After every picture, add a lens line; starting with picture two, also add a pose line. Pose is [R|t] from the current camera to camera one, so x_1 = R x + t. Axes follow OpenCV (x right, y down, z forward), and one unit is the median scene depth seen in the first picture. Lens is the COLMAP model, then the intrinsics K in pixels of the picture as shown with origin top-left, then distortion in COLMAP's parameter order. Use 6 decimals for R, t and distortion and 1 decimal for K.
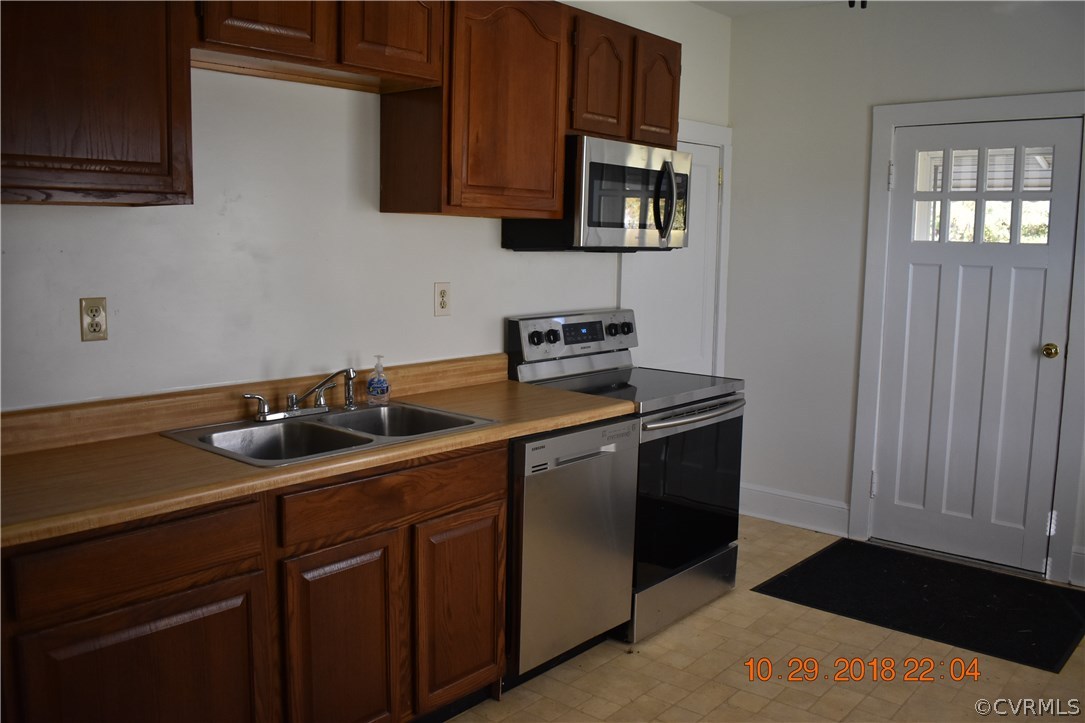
lens RADIAL K [[908.3, 0, 539.3], [0, 908.3, 356.1], [0, 0, 1]] dist [-0.095175, 0.021401]
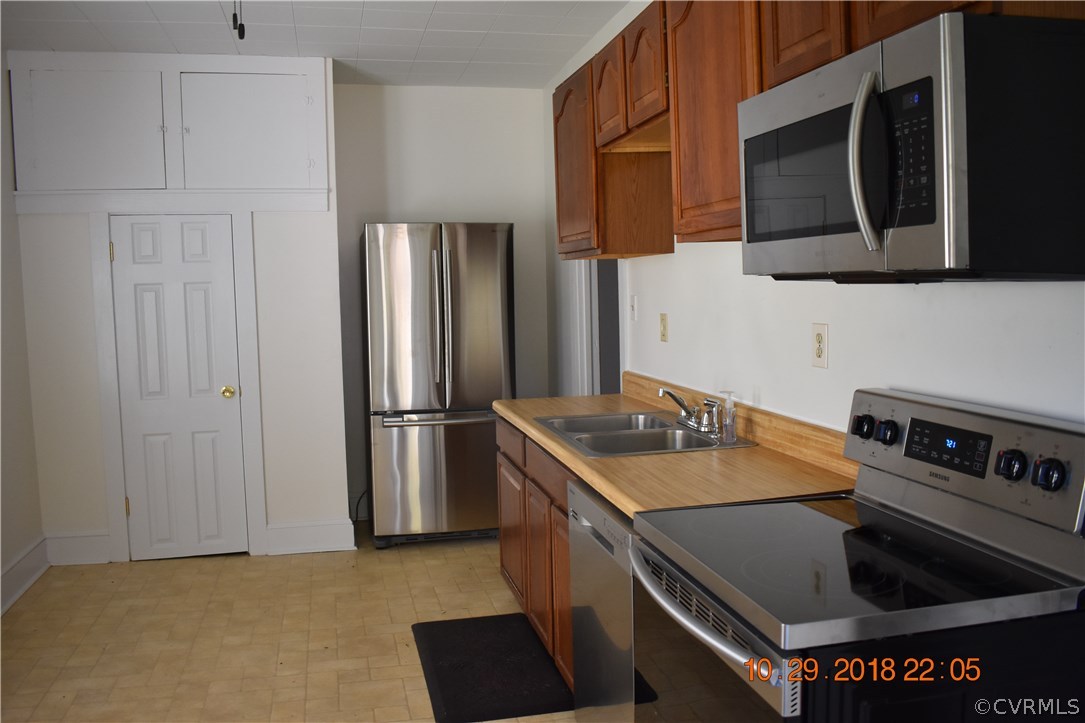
lens RADIAL K [[908.3, 0, 531.2], [0, 908.3, 354.3], [0, 0, 1]] dist [-0.095175, 0.021401]
pose [[-0.596670, 0.059806, -0.800255, 0.656645], [-0.087534, 0.986418, 0.138984, -0.142184], [0.797698, 0.152977, -0.583331, 1.274704]]
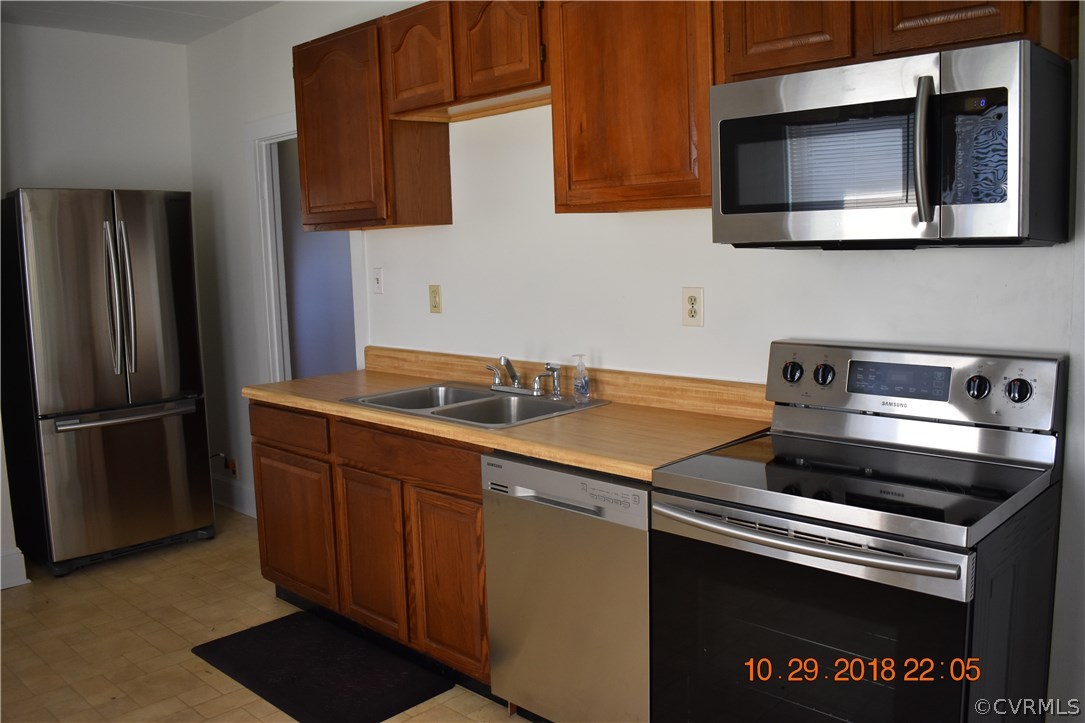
lens RADIAL K [[908.3, 0, 496.6], [0, 908.3, 345.9], [0, 0, 1]] dist [-0.095175, 0.021401]
pose [[-0.083312, 0.097781, -0.991715, 0.775608], [-0.094971, 0.989866, 0.105577, -0.100690], [0.991988, 0.102980, -0.073181, 0.901128]]
